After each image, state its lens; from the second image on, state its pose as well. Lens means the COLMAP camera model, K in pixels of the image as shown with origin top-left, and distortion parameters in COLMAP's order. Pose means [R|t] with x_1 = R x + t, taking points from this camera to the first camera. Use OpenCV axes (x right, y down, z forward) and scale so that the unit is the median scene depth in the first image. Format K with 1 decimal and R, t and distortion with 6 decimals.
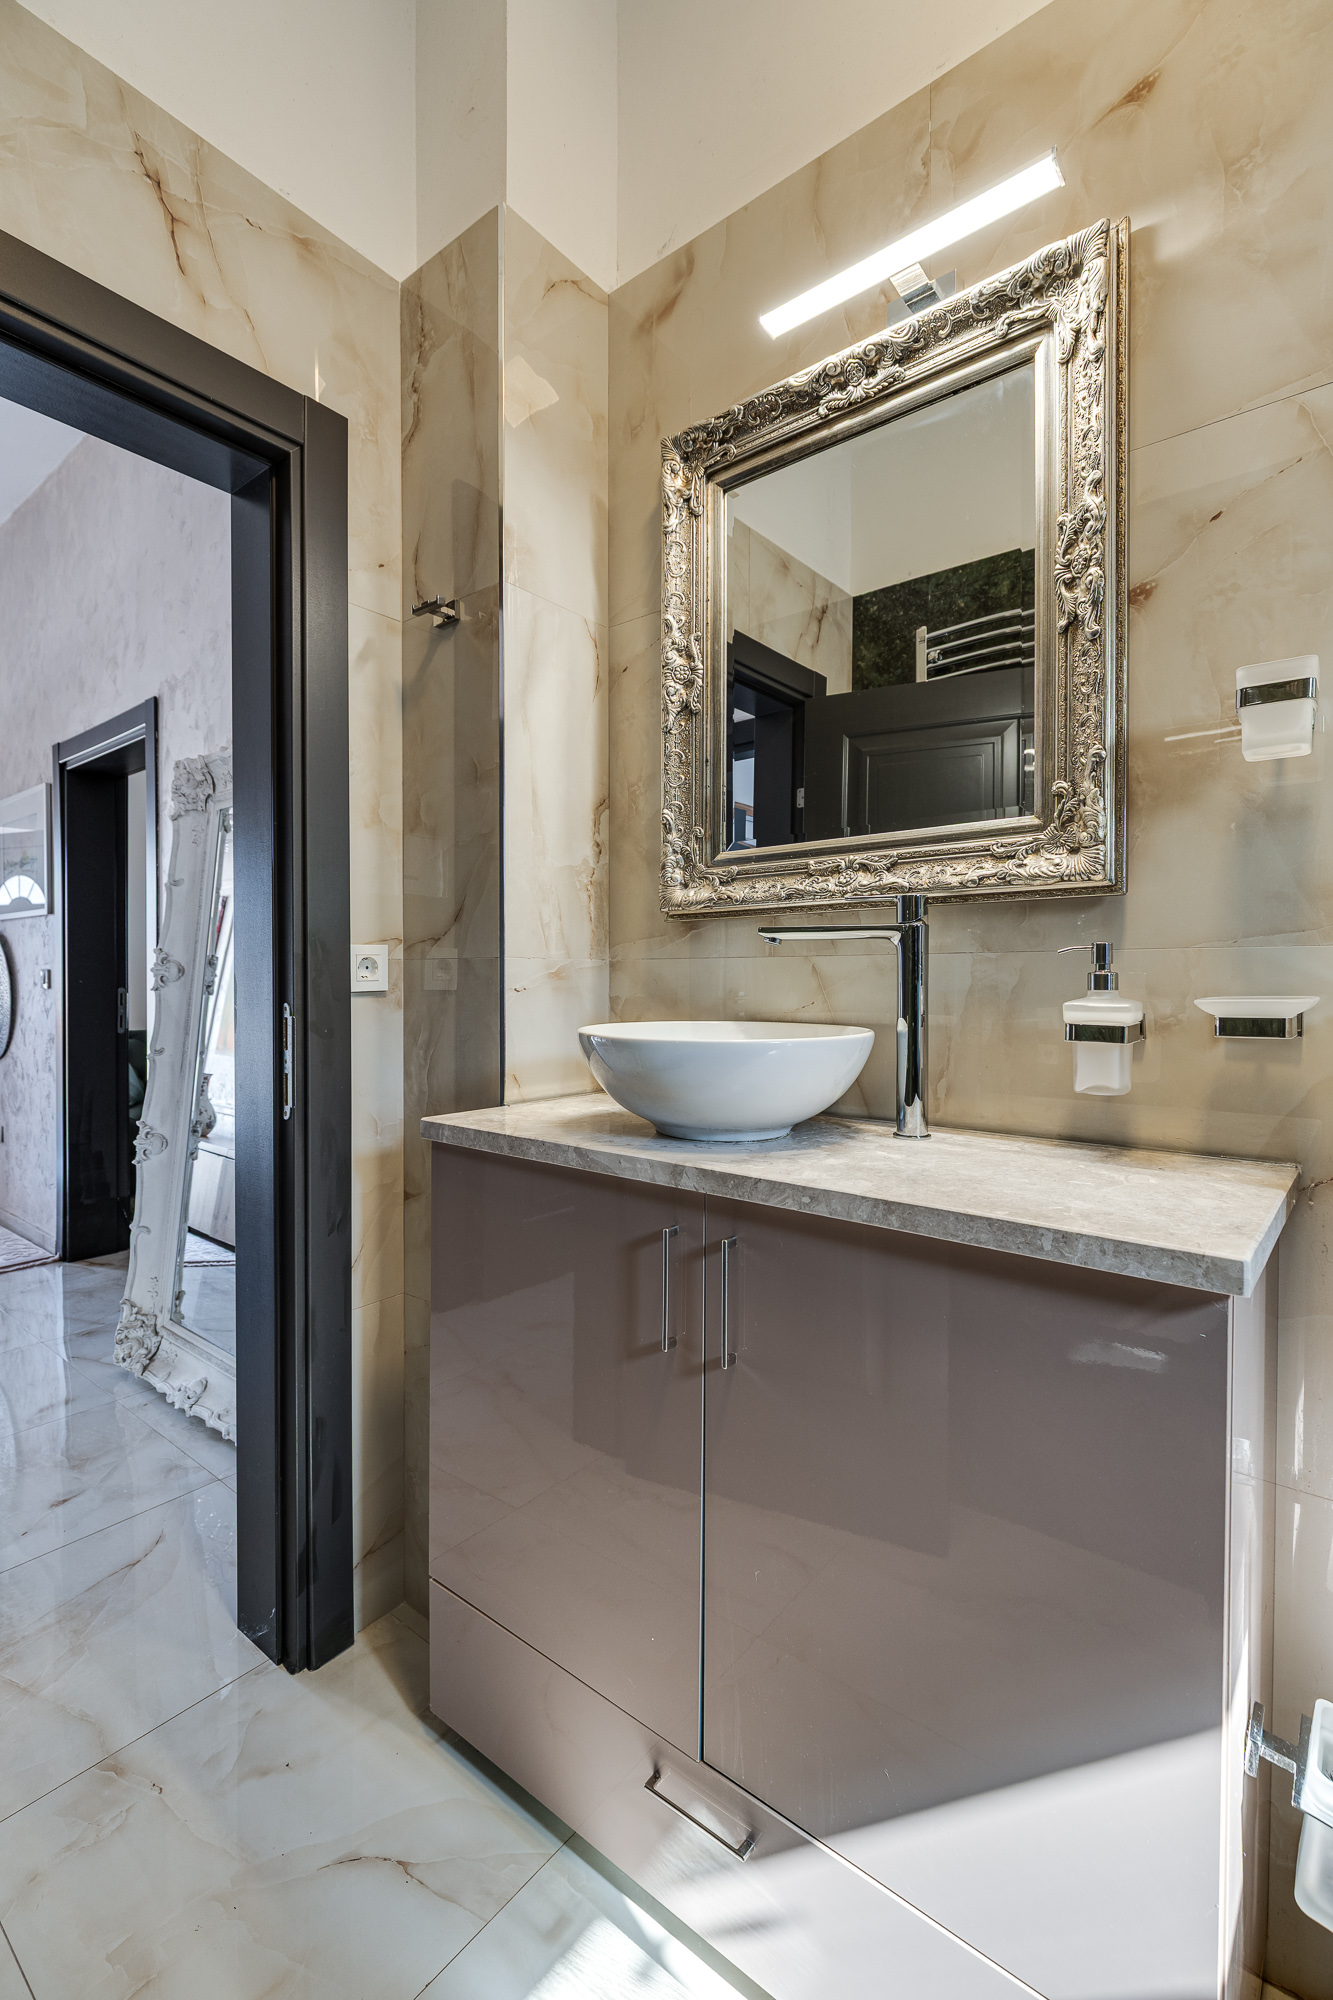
lens RADIAL K [[893.0, 0, 670.3], [0, 893.0, 990.1], [0, 0, 1]] dist [-0.002526, -0.001035]
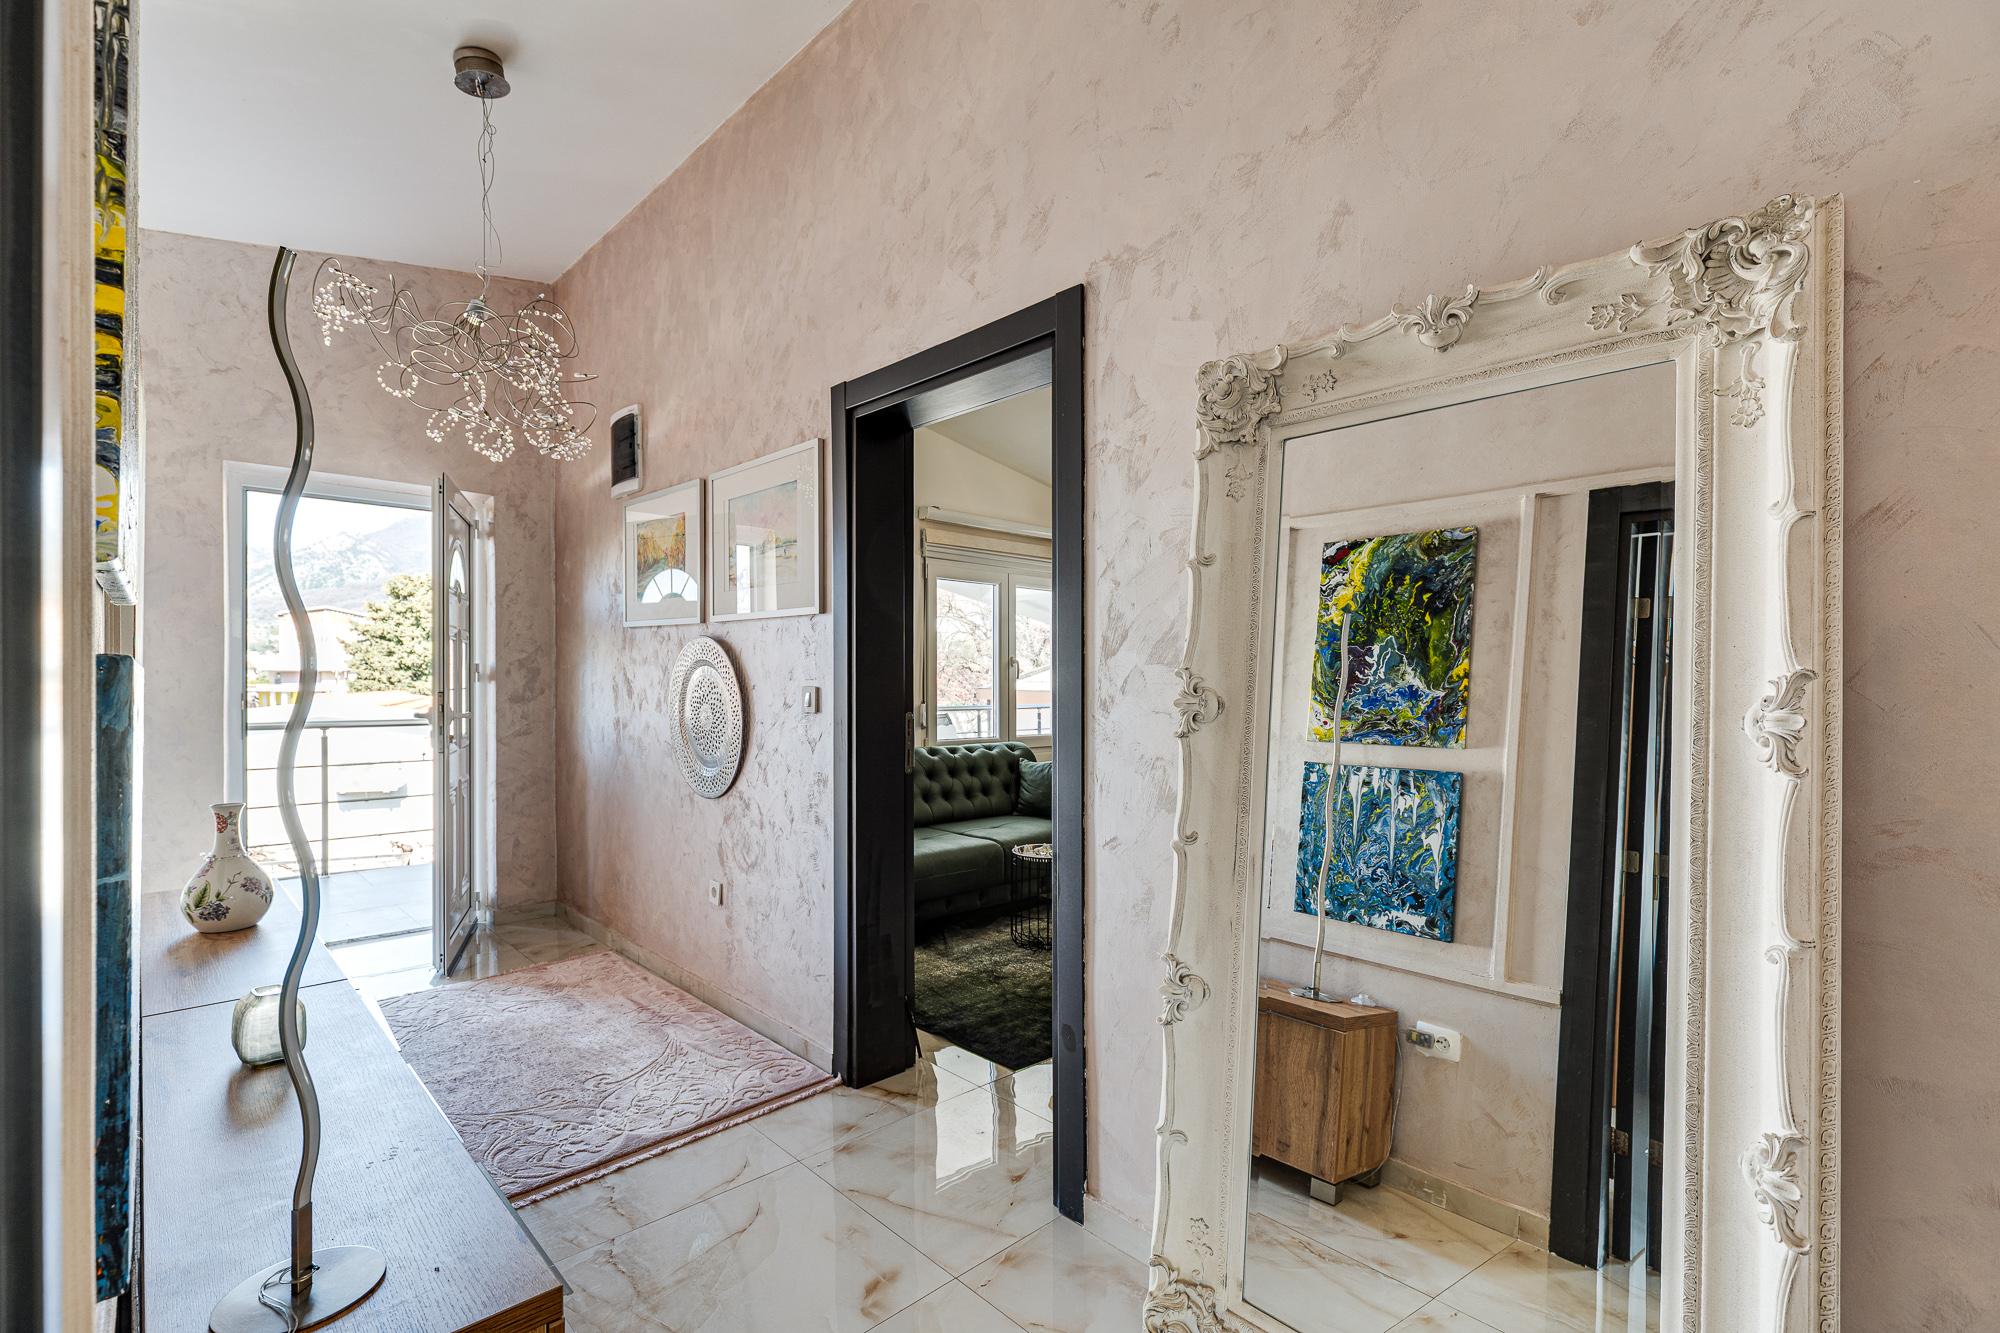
lens RADIAL K [[893.0, 0, 996.2], [0, 893.0, 678.6], [0, 0, 1]] dist [-0.002526, -0.001035]
pose [[0.992339, 0.003216, -0.123505, -0.458531], [-0.004286, 0.999956, -0.008400, -0.024865], [0.123472, 0.008865, 0.992308, 0.276517]]
